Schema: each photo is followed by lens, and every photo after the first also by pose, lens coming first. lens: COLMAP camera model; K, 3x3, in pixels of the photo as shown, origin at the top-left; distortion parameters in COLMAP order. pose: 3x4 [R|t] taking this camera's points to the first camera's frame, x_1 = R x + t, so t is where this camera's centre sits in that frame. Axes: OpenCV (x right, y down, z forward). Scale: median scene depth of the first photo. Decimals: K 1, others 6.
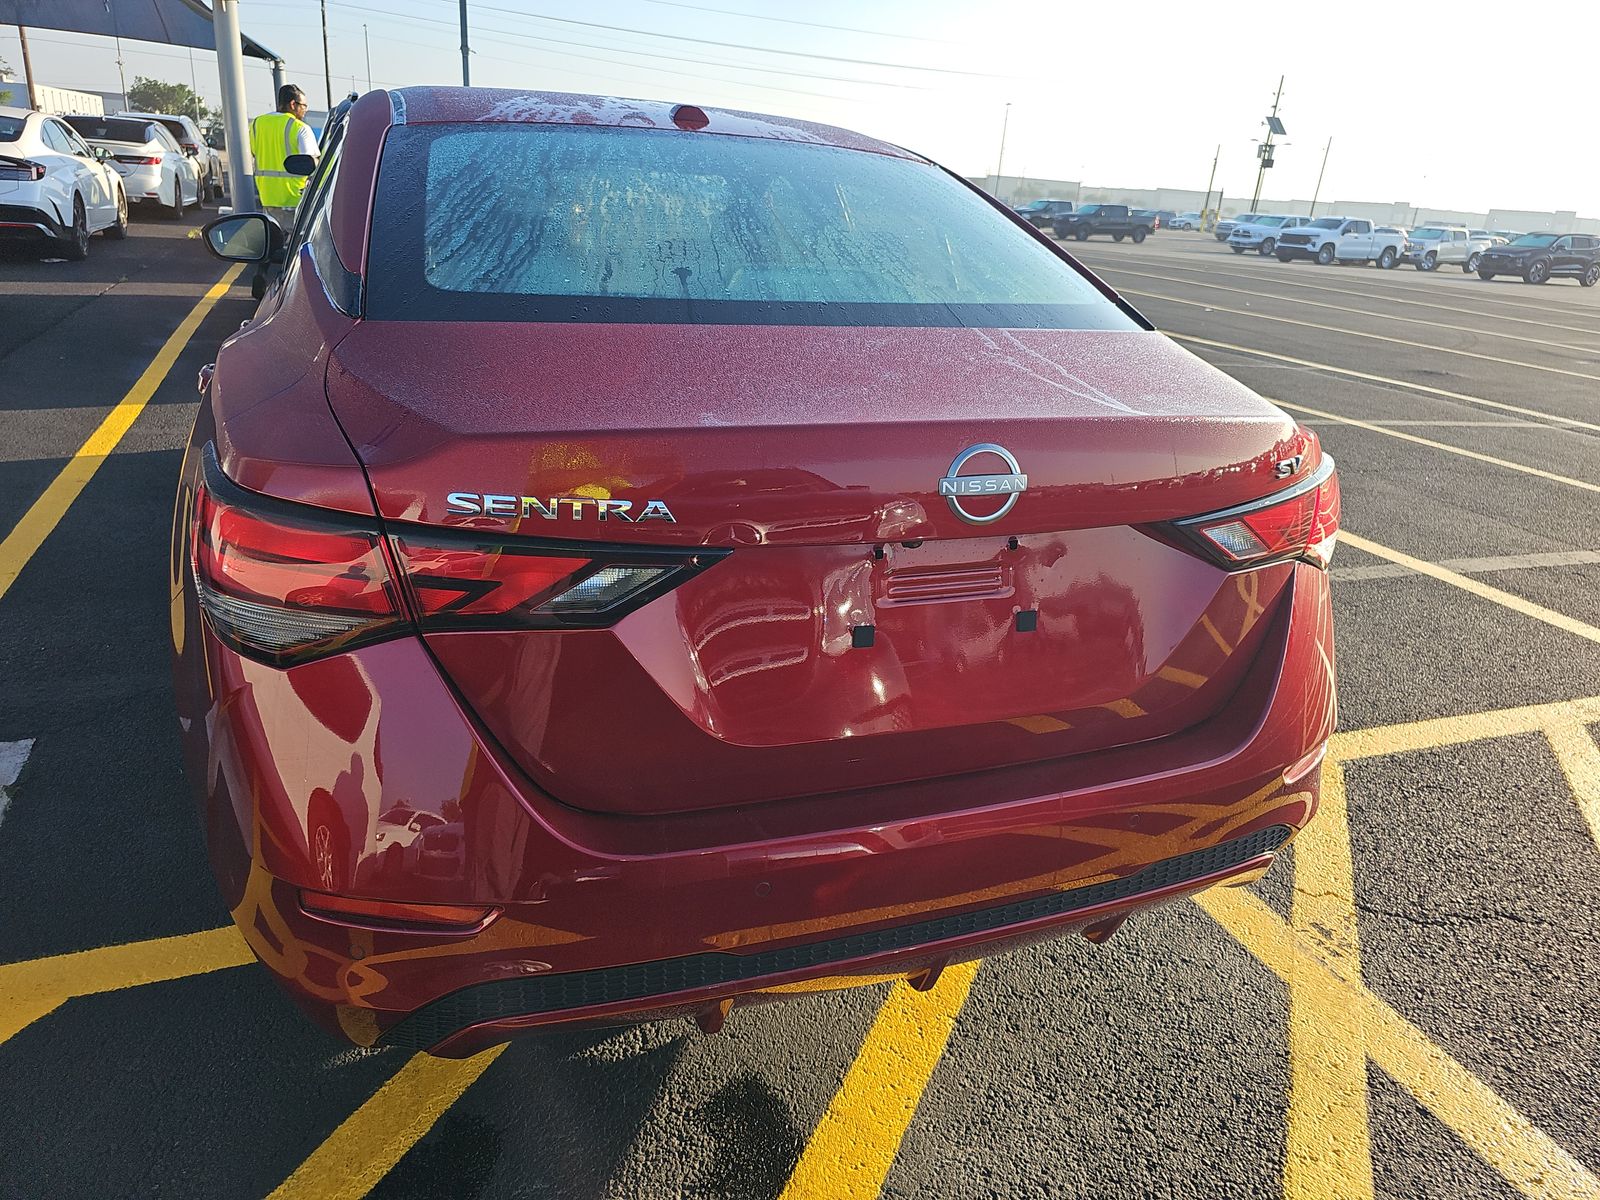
lens RADIAL K [[1076.3, 0, 800.0], [0, 1076.3, 600.0], [0, 0, 1]] dist [0.032632, -0.029396]
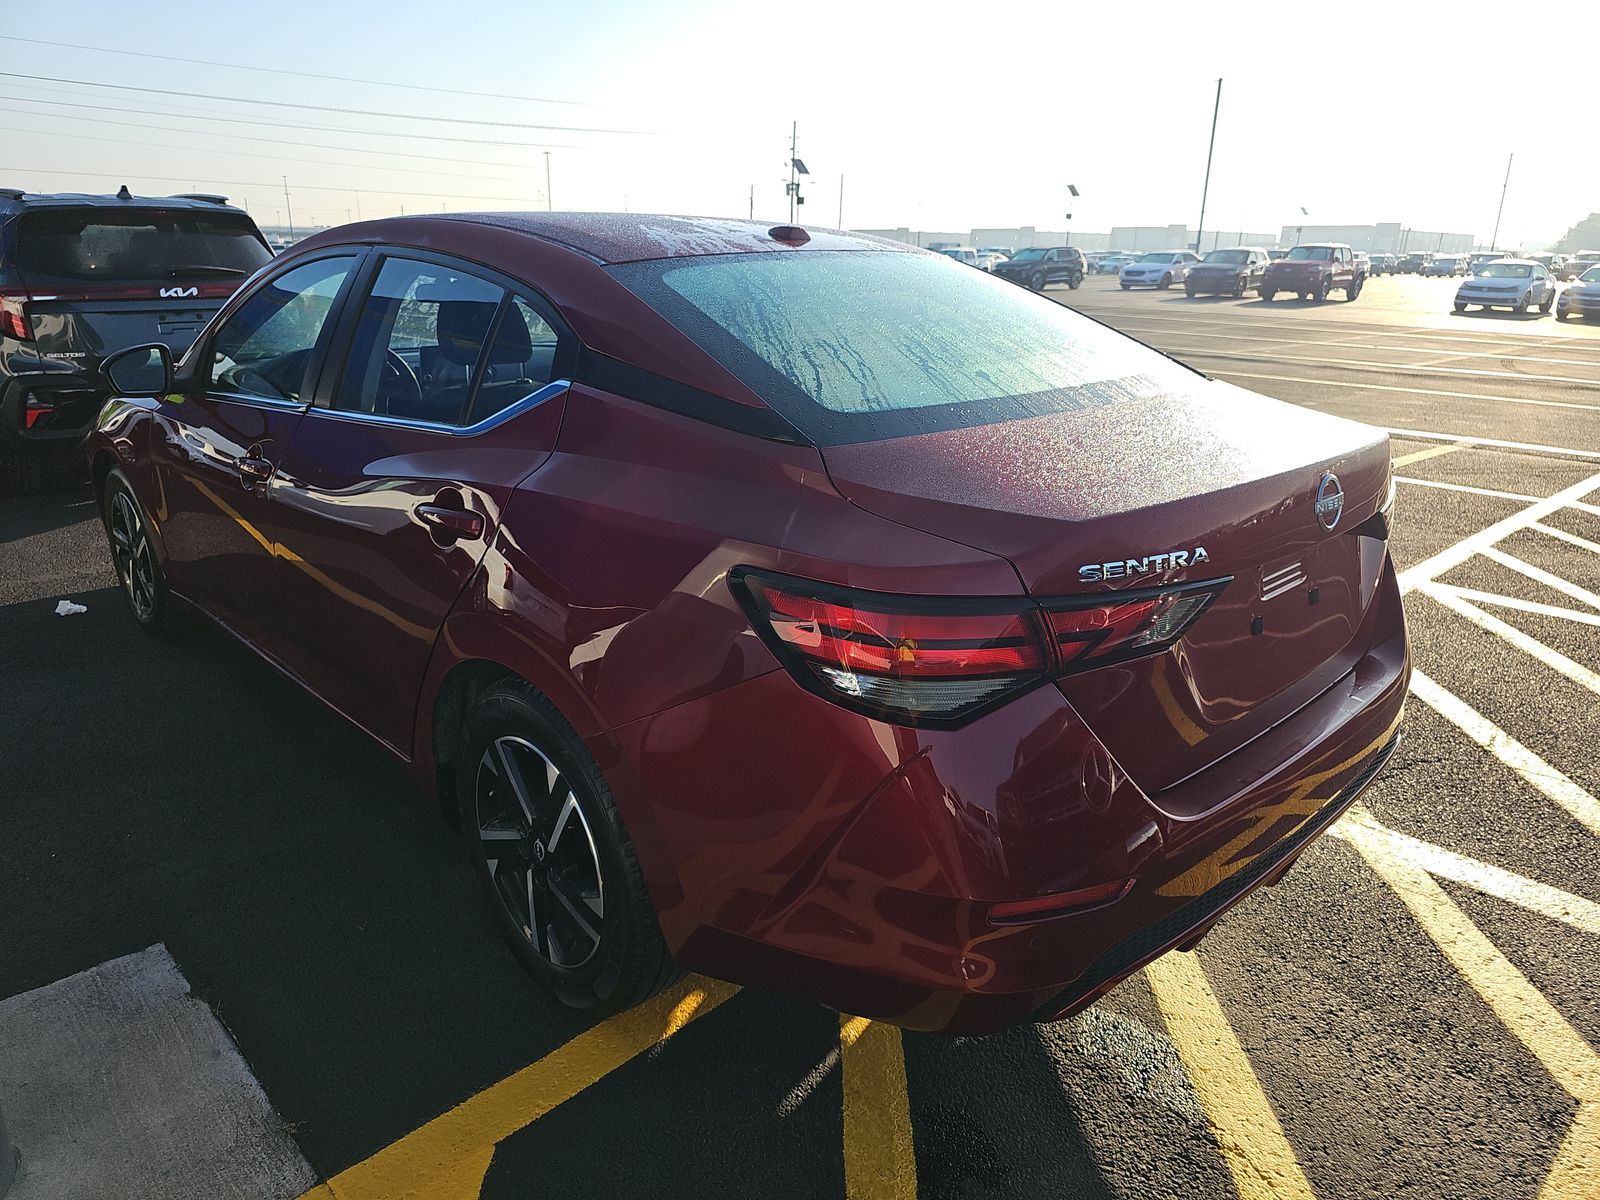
lens RADIAL K [[1076.3, 0, 800.0], [0, 1076.3, 600.0], [0, 0, 1]] dist [0.032632, -0.029396]
pose [[0.923302, -0.174820, 0.341982, -0.559029], [0.187128, 0.982331, -0.003052, -0.060906], [-0.335406, 0.066813, 0.939702, -0.059609]]
